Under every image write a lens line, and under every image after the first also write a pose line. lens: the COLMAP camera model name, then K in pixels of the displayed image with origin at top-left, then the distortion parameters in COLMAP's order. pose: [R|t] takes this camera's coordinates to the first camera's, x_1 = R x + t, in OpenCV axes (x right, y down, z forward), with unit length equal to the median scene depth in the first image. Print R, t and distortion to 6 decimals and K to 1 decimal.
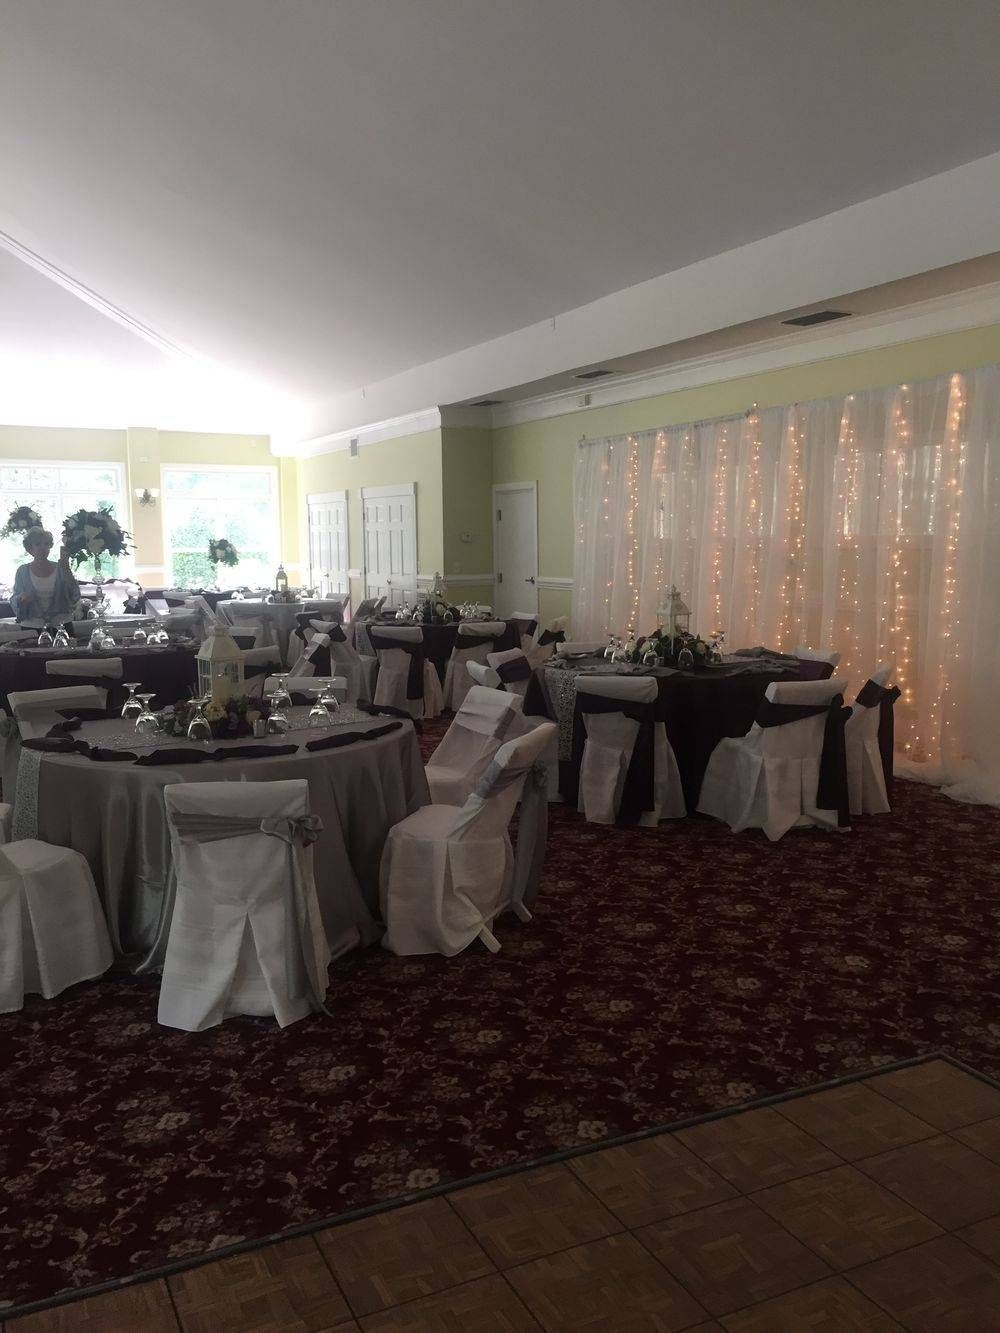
lens RADIAL K [[1070.4, 0, 494.4], [0, 1070.4, 681.8], [0, 0, 1]] dist [0.048491, -0.002237]
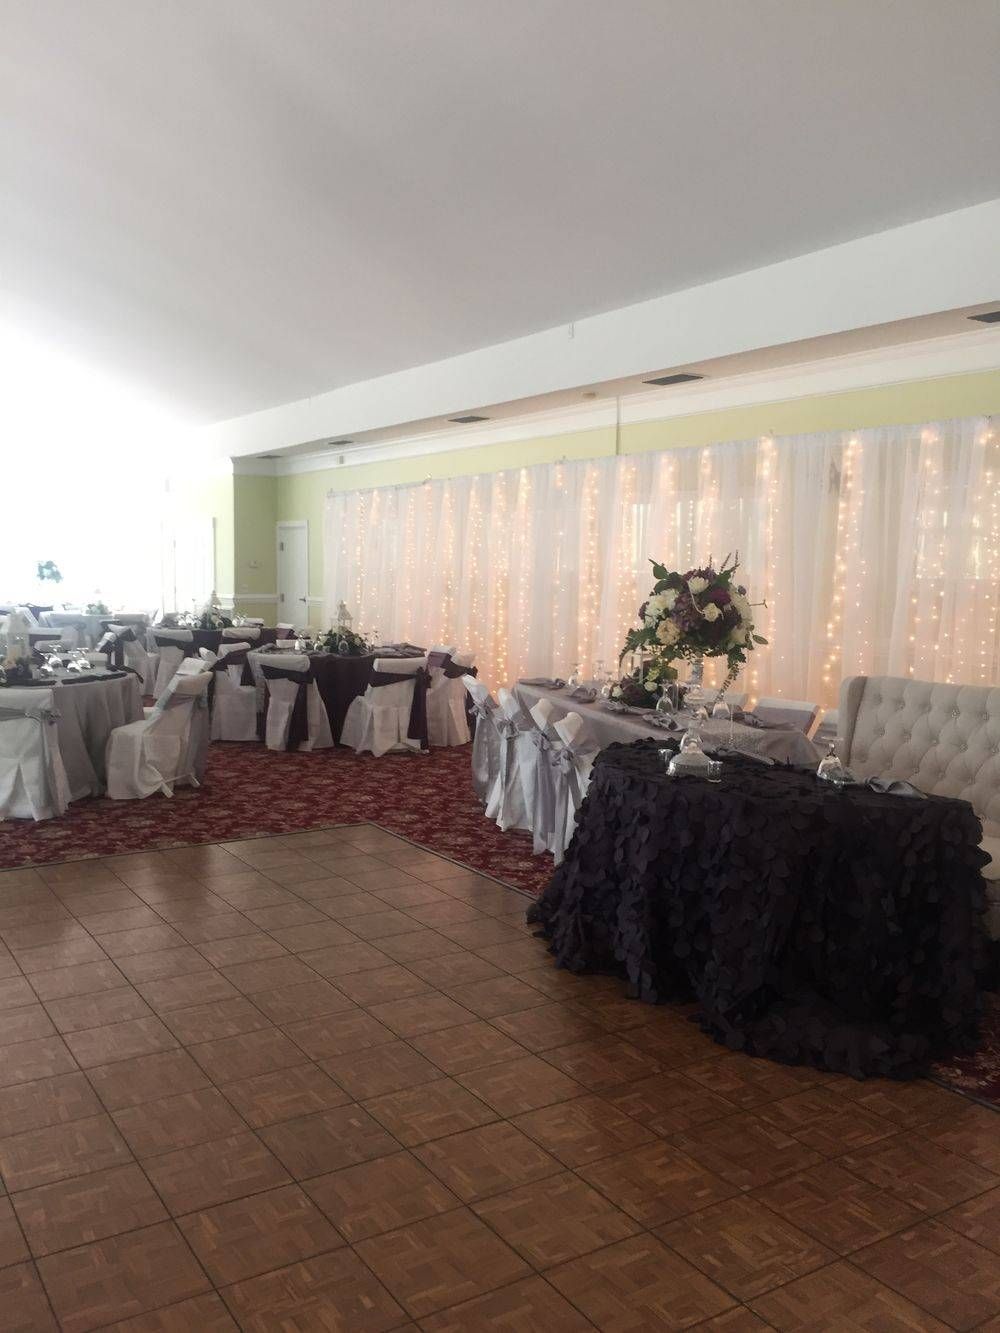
lens RADIAL K [[1139.5, 0, 496.8], [0, 1139.5, 675.5], [0, 0, 1]] dist [0.092865, -0.126756]
pose [[0.994641, 0.011668, 0.102732, 0.249384], [-0.007880, 0.999277, -0.037199, 0.084275], [-0.103092, 0.036190, 0.994013, -0.696345]]
